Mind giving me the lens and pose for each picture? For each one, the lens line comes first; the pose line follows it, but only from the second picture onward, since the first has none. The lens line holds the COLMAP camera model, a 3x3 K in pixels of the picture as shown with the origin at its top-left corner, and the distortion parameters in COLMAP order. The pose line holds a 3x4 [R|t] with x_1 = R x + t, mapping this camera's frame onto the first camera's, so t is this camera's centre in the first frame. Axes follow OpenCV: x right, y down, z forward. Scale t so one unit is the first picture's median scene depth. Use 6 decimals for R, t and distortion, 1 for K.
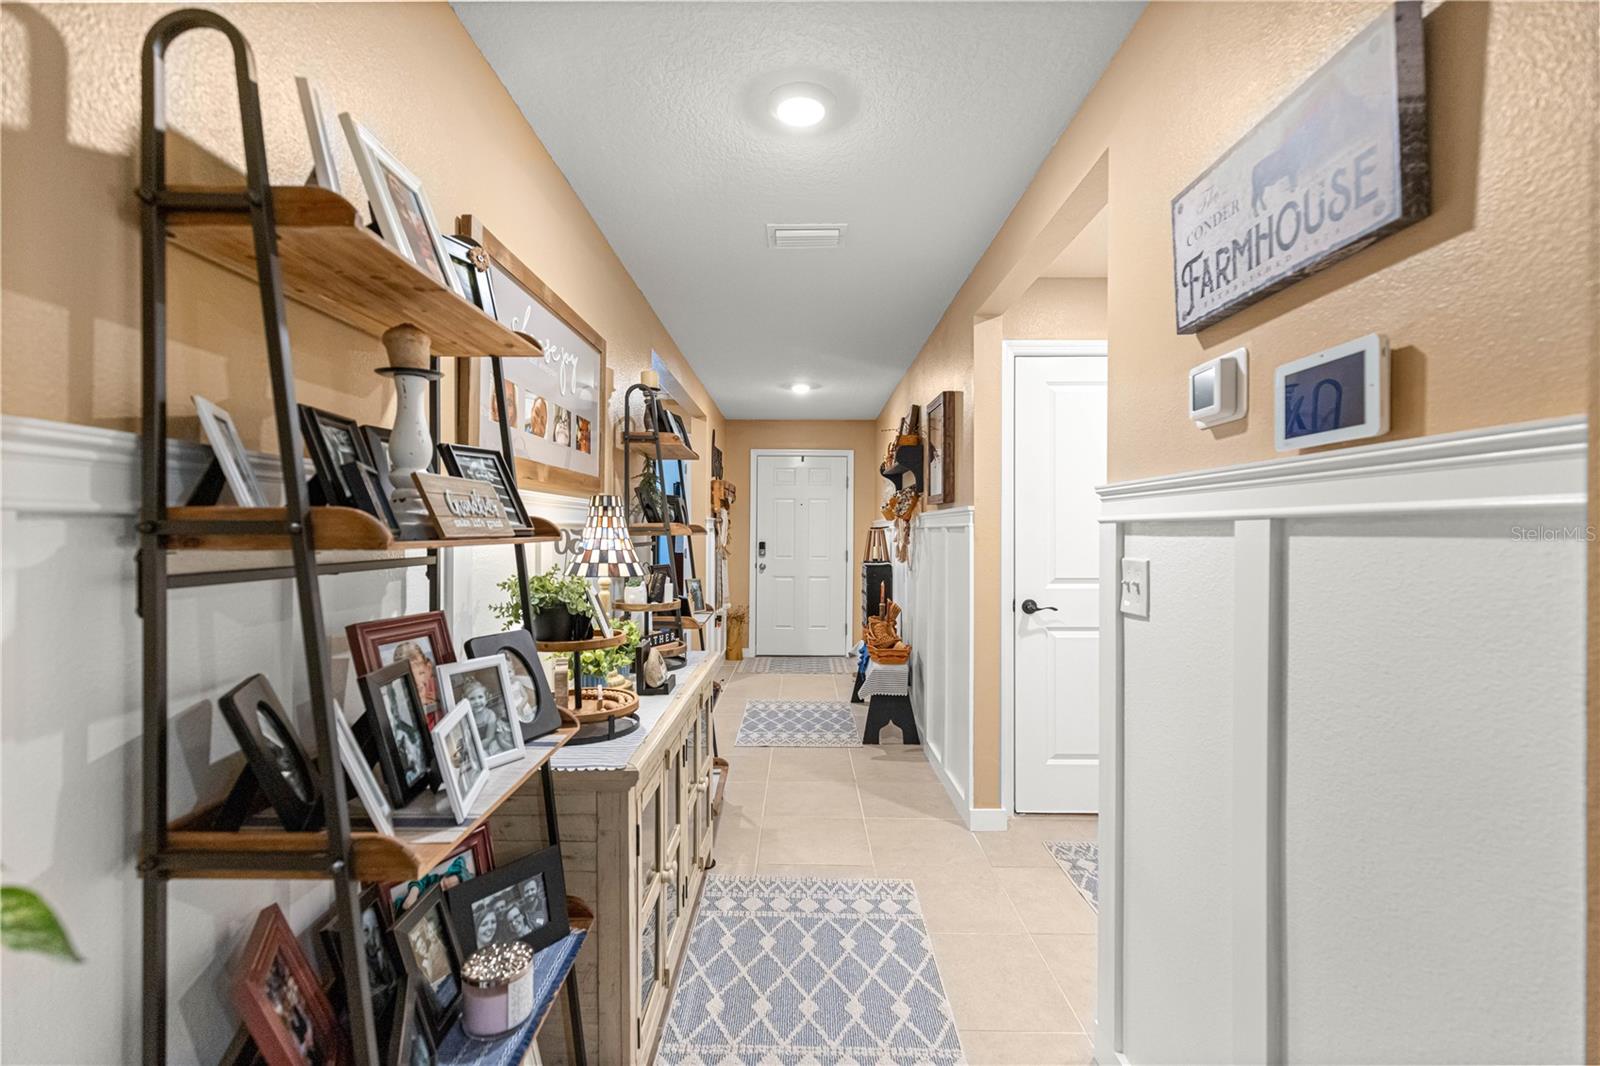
lens RADIAL K [[738.9, 0, 805.2], [0, 738.9, 533.7], [0, 0, 1]] dist [0.012140, -0.001799]
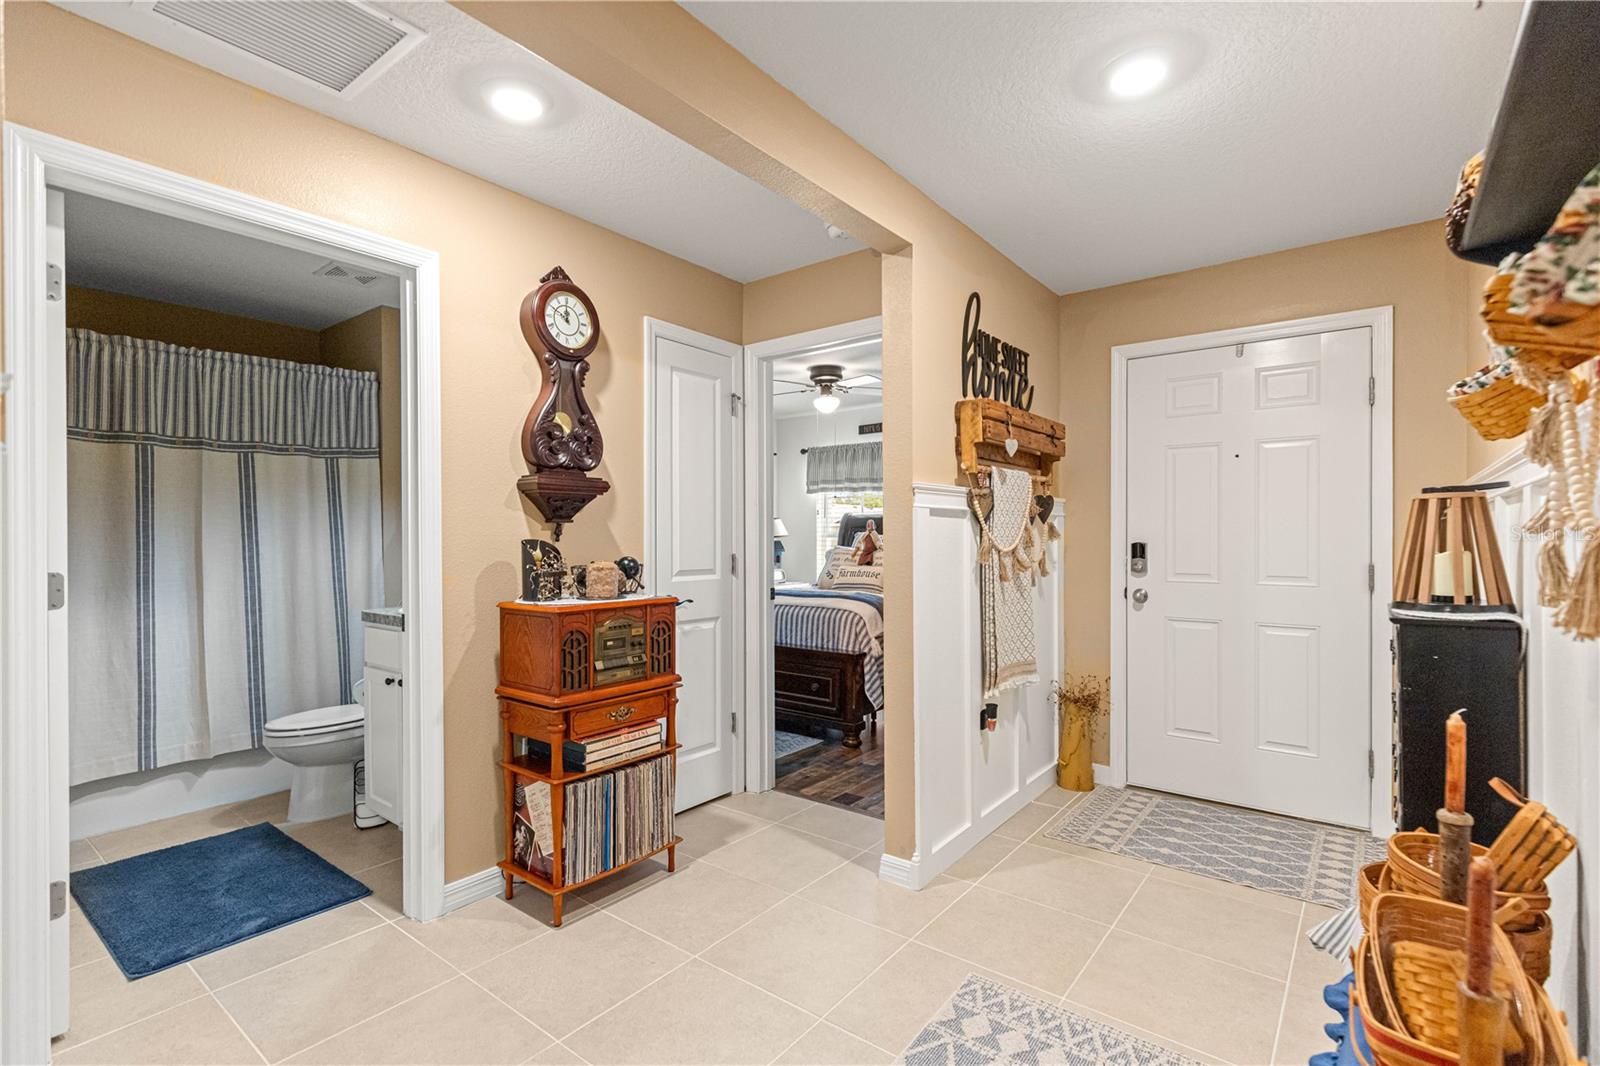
lens RADIAL K [[738.9, 0, 804.0], [0, 738.9, 537.6], [0, 0, 1]] dist [0.012140, -0.001799]
pose [[0.786161, -0.005991, -0.617992, 0.064796], [0.003521, 0.999980, -0.005216, 0.009748], [0.618011, 0.001925, 0.786167, 0.510333]]
